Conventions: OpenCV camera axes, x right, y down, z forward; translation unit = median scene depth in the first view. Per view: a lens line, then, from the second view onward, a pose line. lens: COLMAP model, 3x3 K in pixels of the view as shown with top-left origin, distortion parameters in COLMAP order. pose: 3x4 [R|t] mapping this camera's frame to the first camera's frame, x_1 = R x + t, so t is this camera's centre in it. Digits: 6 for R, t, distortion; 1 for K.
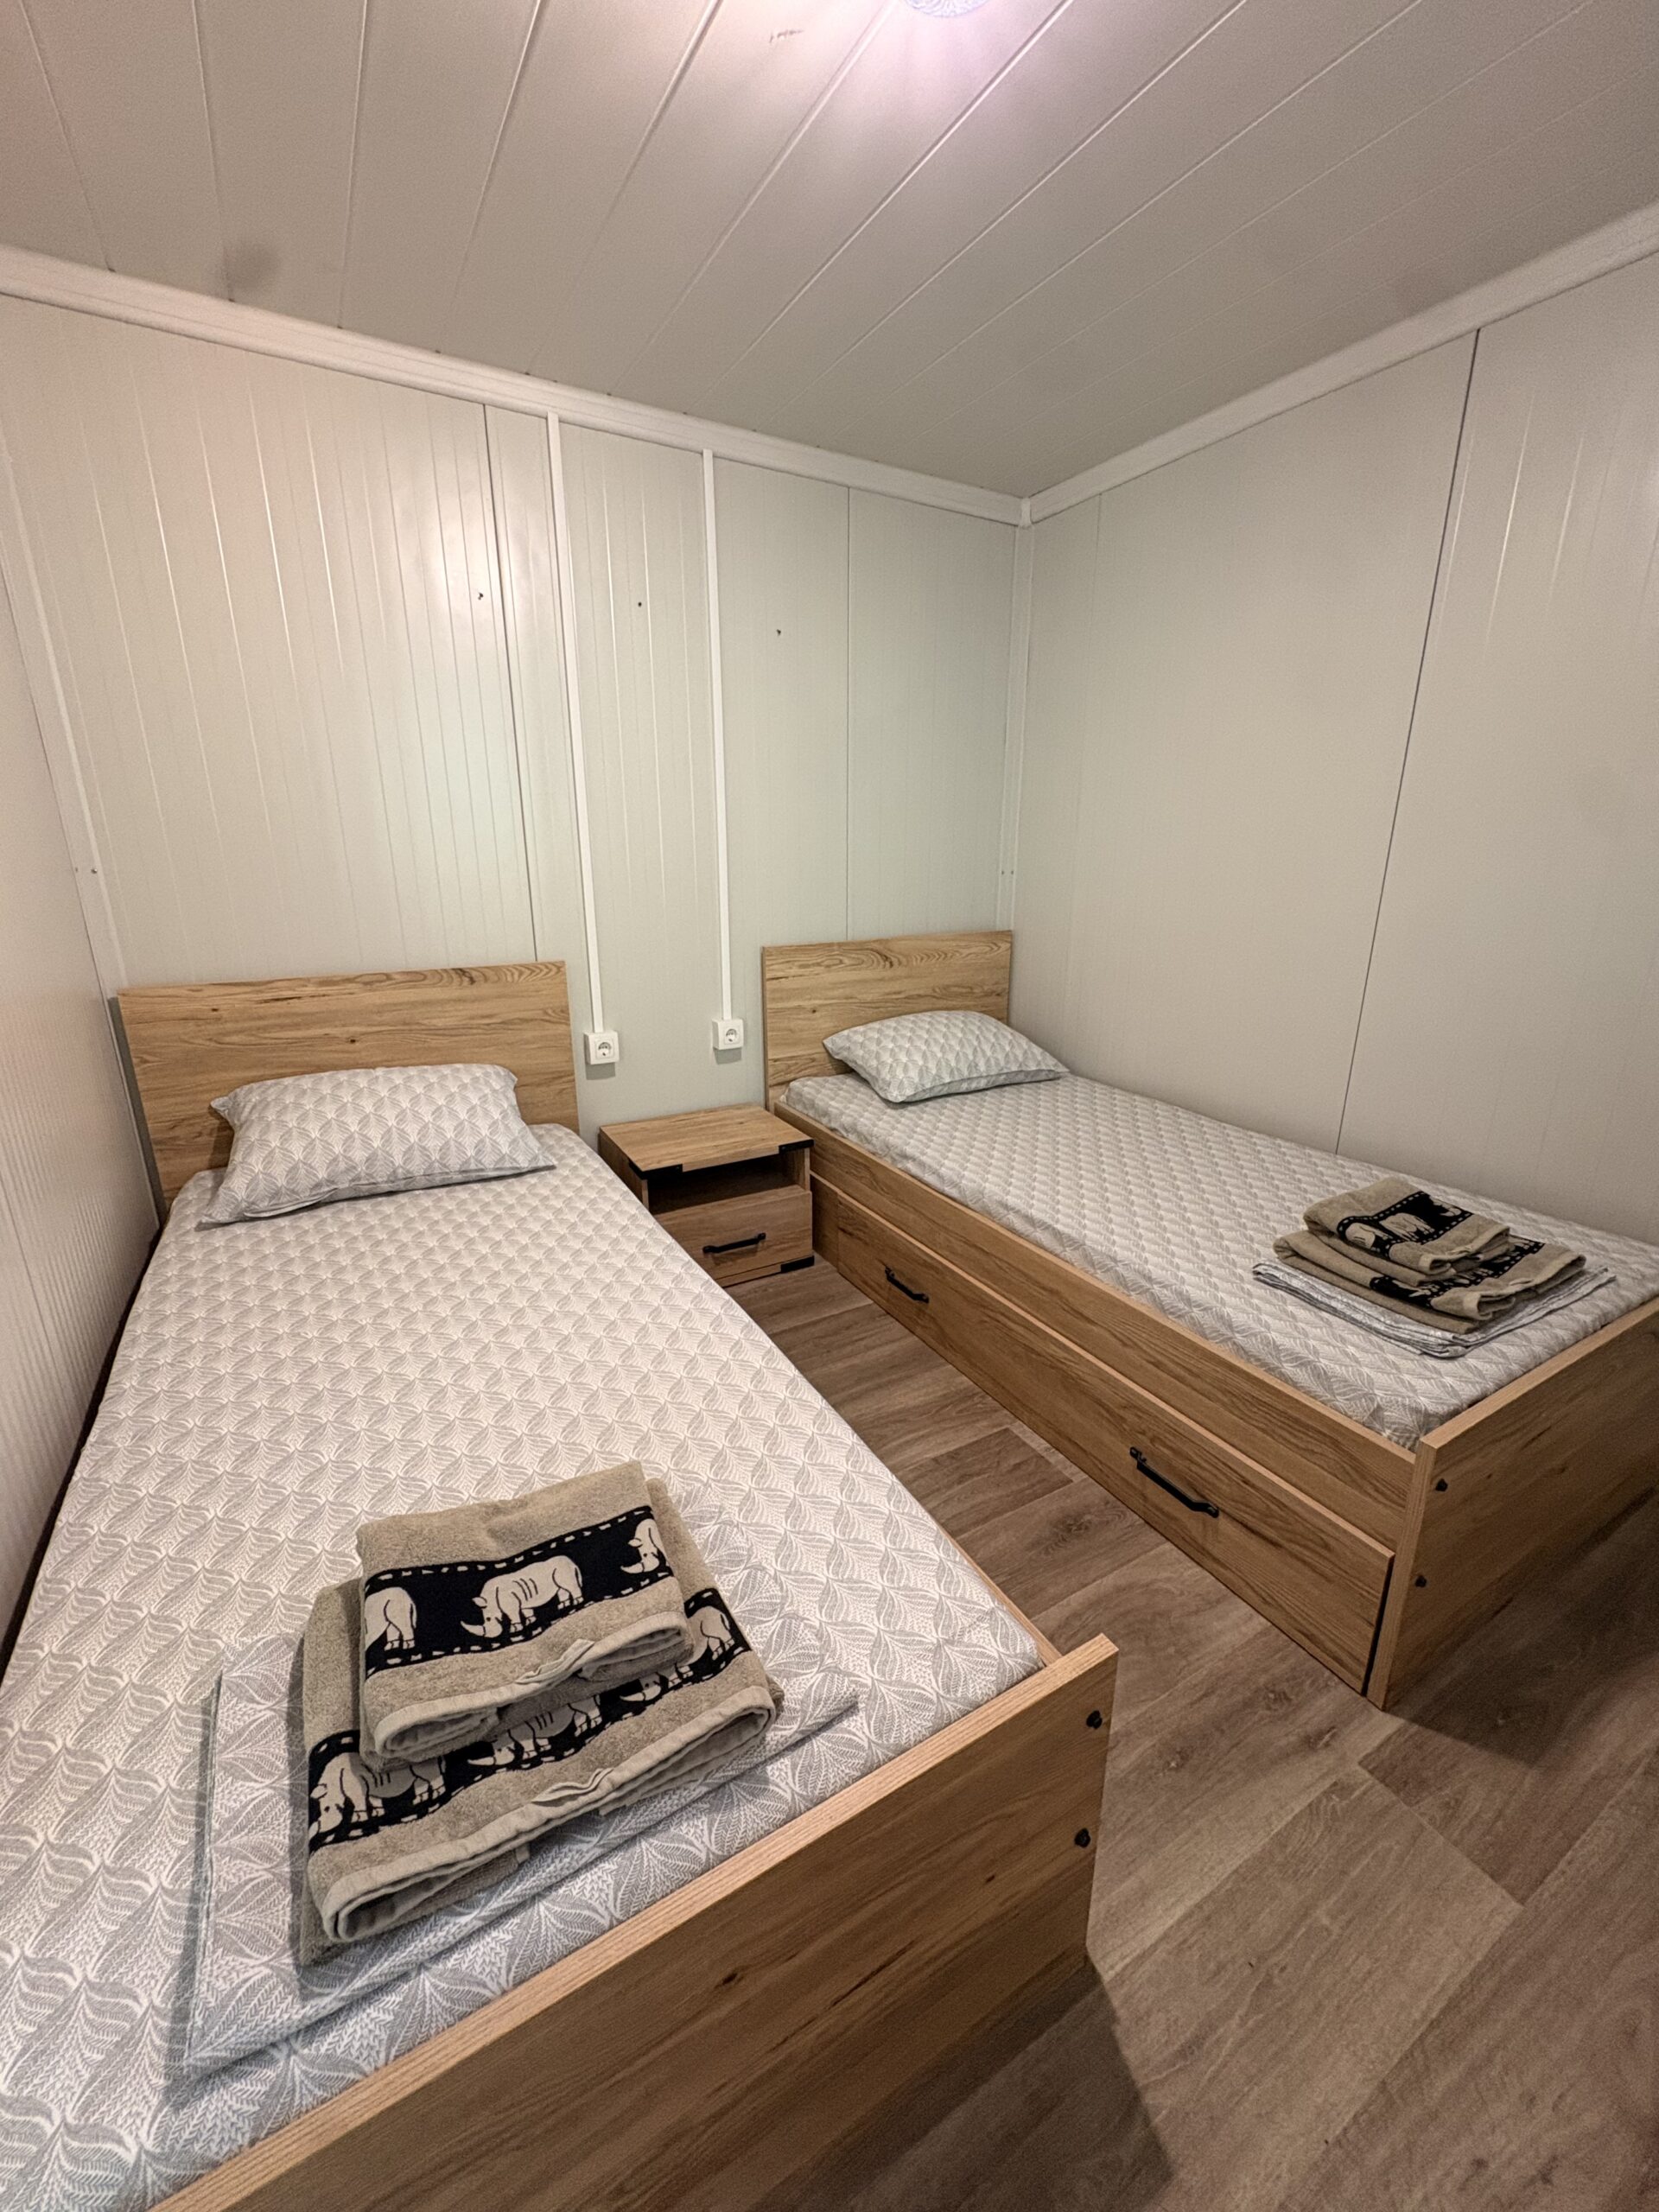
lens RADIAL K [[889.9, 0, 827.2], [0, 889.9, 1104.1], [0, 0, 1]] dist [-0.000902, 0.000267]
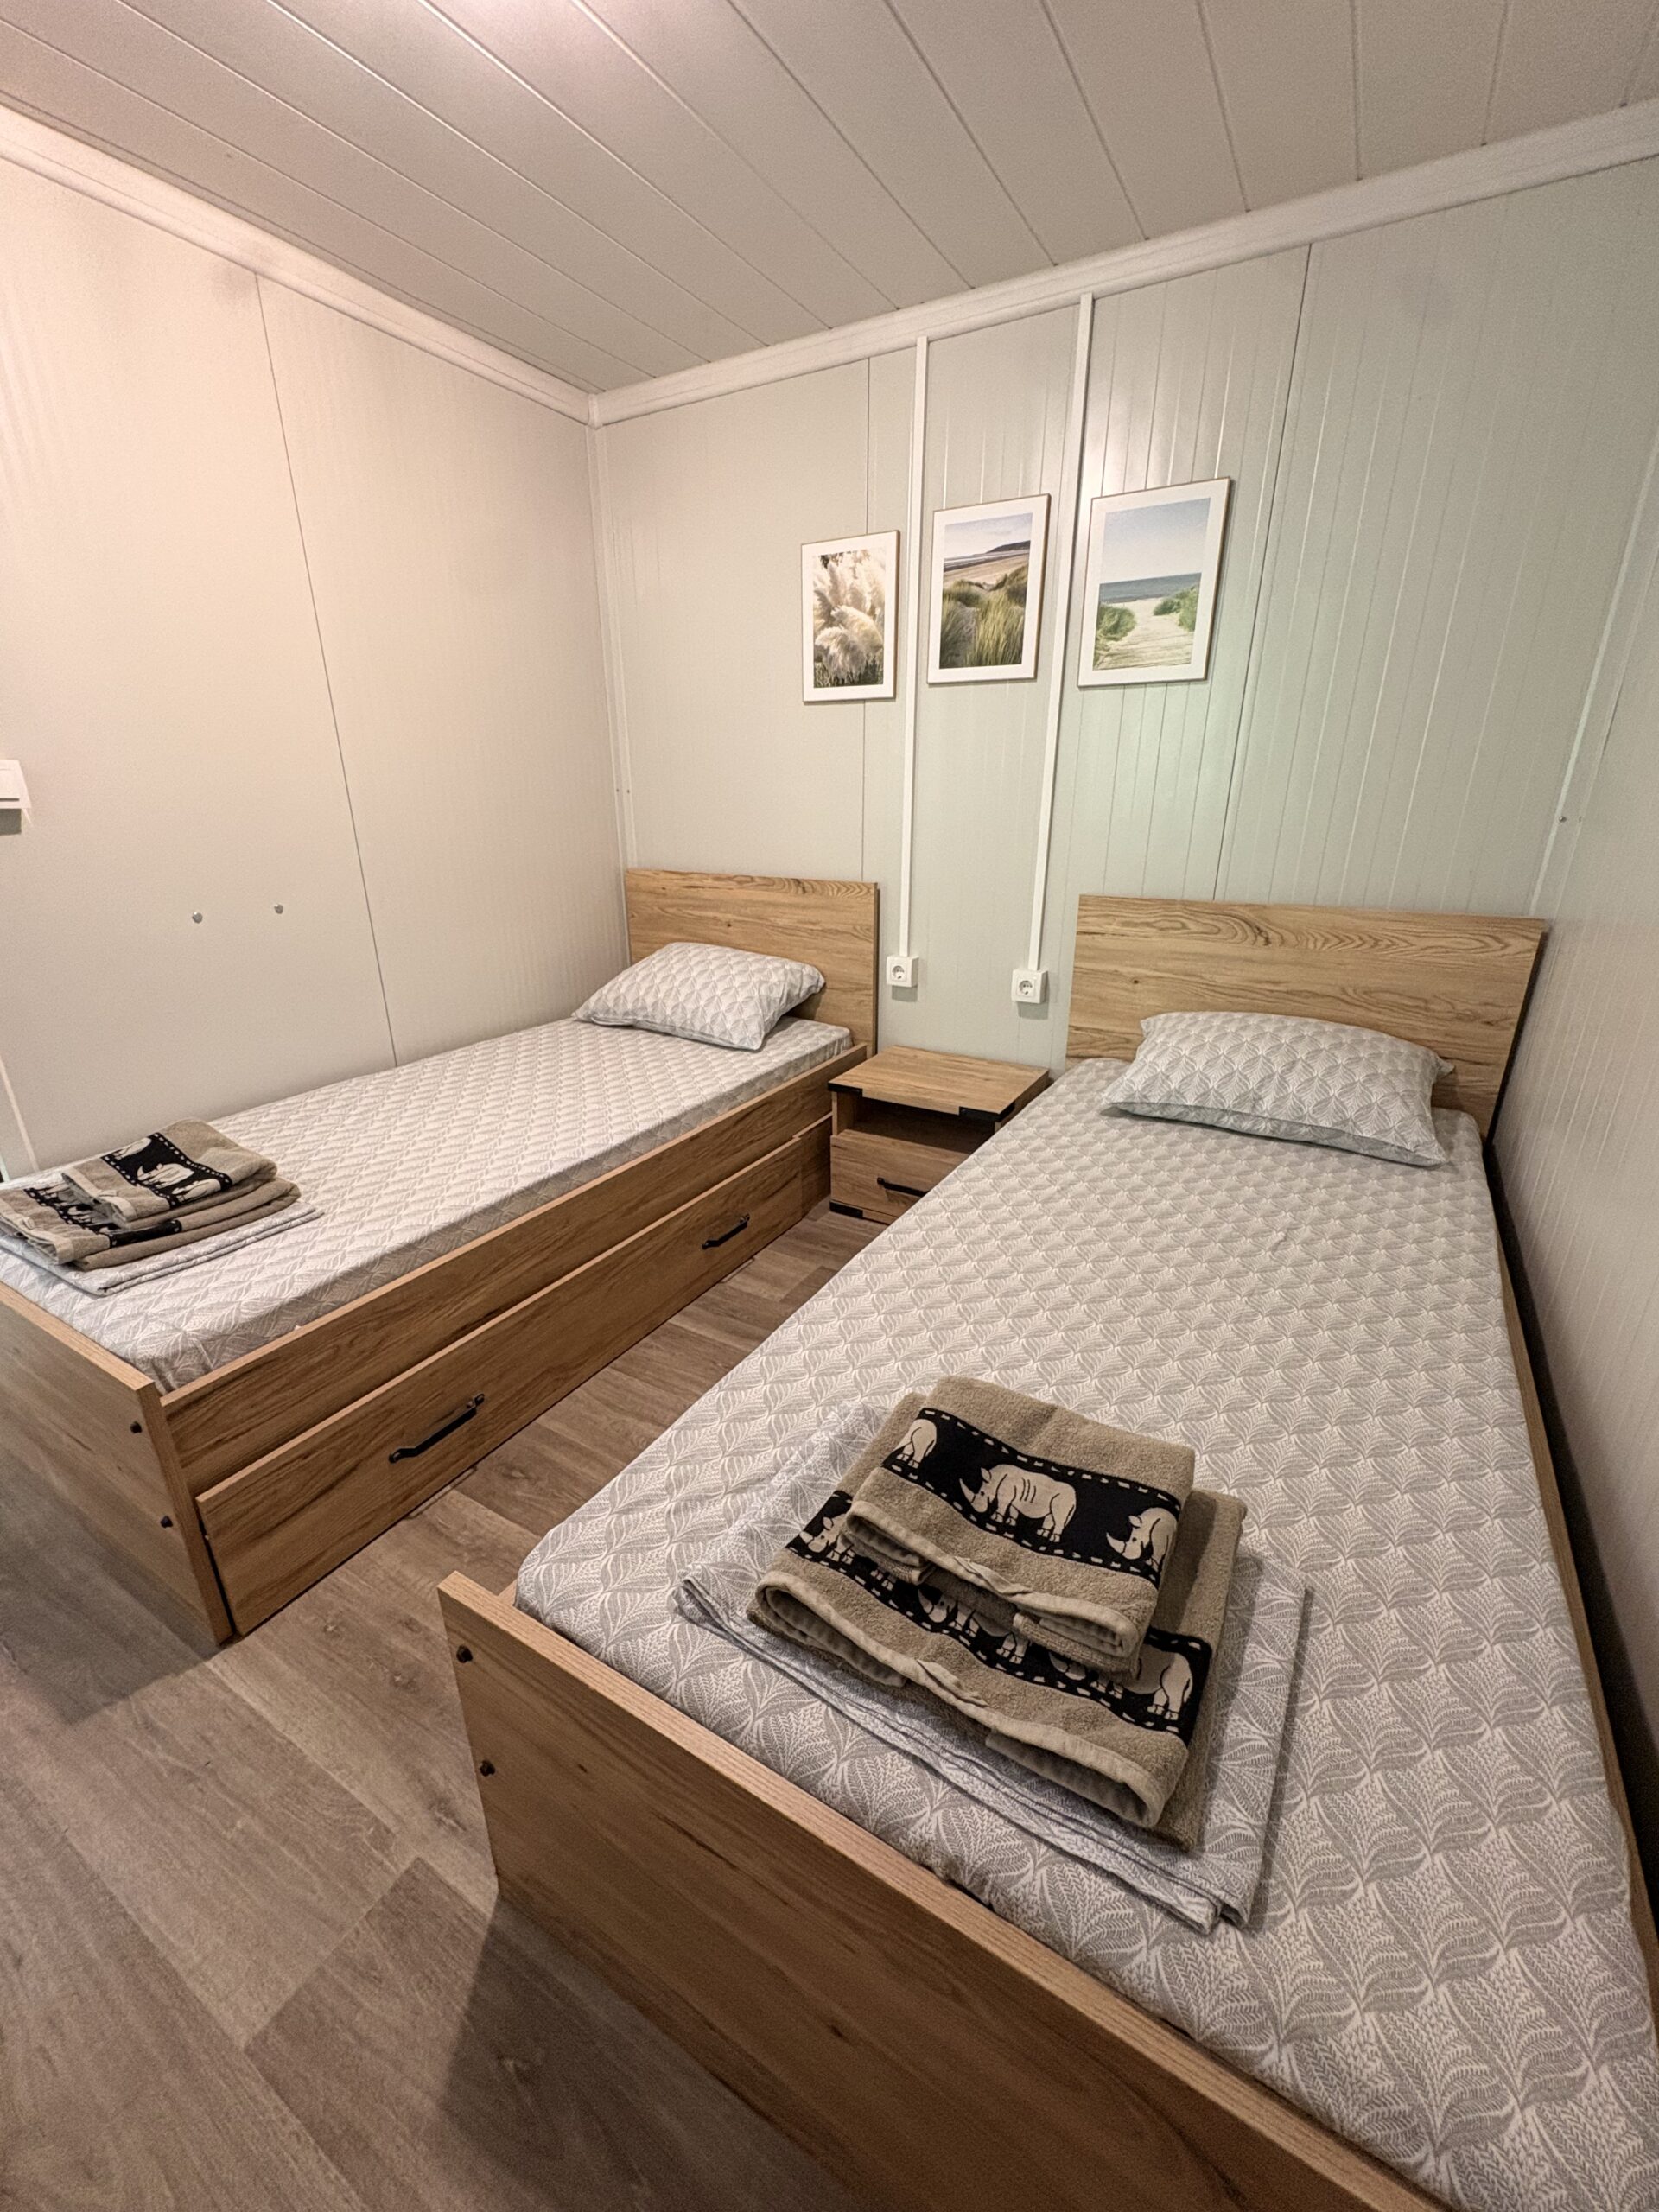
lens RADIAL K [[889.9, 0, 827.2], [0, 889.9, 1104.1], [0, 0, 1]] dist [-0.000902, 0.000267]
pose [[0.487104, 0.297748, -0.821021, 0.677512], [-0.245110, 0.948913, 0.198708, -0.112514], [0.838243, 0.104449, 0.535200, 0.423483]]
